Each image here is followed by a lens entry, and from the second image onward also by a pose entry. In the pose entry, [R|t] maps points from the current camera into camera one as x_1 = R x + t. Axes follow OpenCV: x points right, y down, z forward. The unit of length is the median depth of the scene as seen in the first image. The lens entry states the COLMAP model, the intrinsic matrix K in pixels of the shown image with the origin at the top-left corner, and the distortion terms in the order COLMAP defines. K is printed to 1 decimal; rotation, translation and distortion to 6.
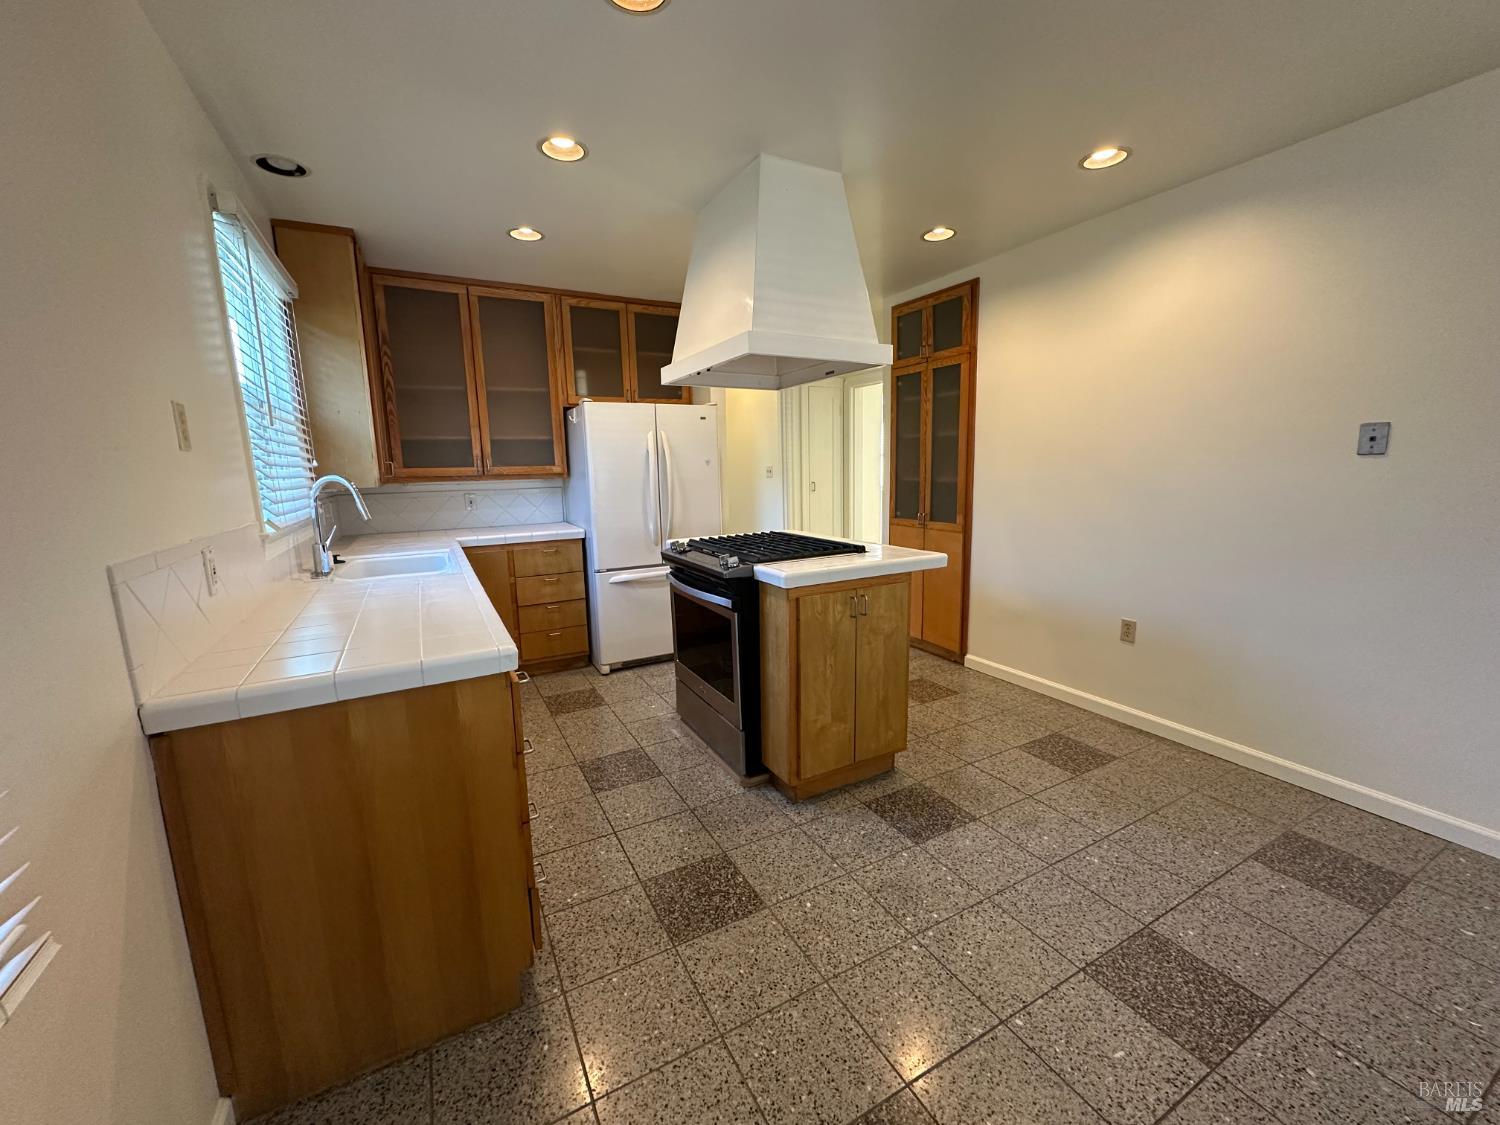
lens RADIAL K [[596.7, 0, 750.0], [0, 596.7, 562.5], [0, 0, 1]] dist [0.000384, 0.000228]
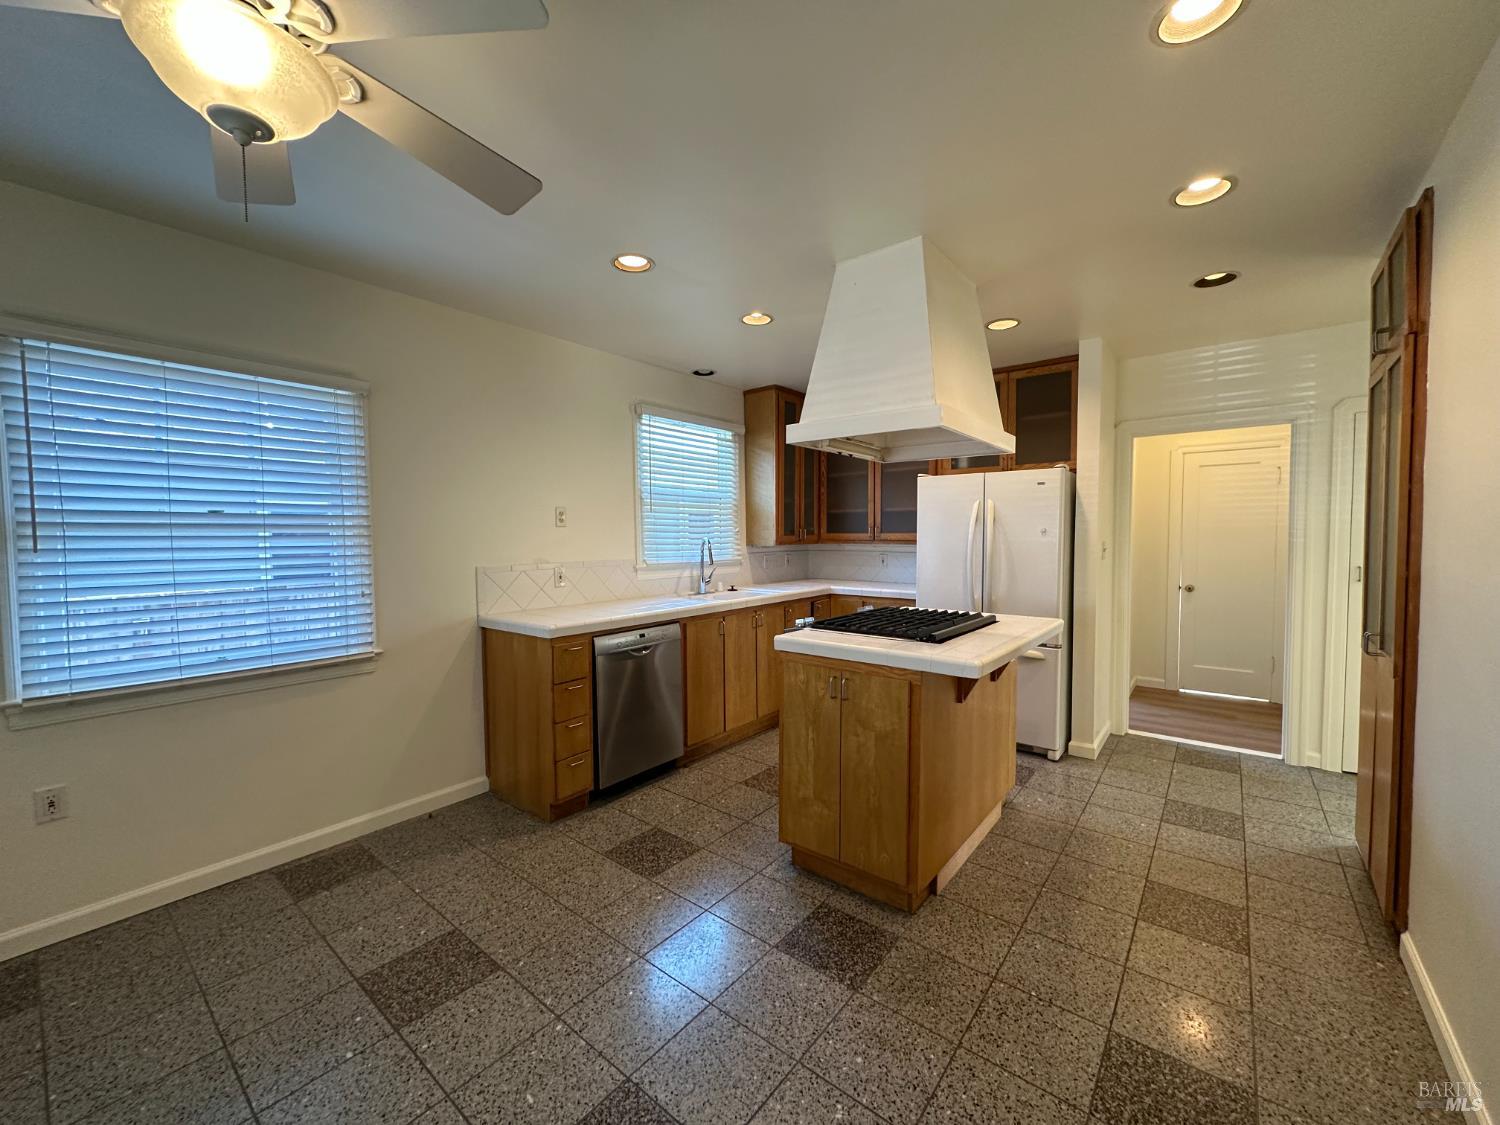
lens RADIAL K [[596.7, 0, 750.0], [0, 596.7, 562.5], [0, 0, 1]] dist [0.000384, 0.000228]
pose [[0.387495, 0.063532, -0.919680, 0.981705], [-0.155358, 0.987854, 0.002783, -0.104067], [0.908687, 0.141801, 0.392659, 0.469372]]
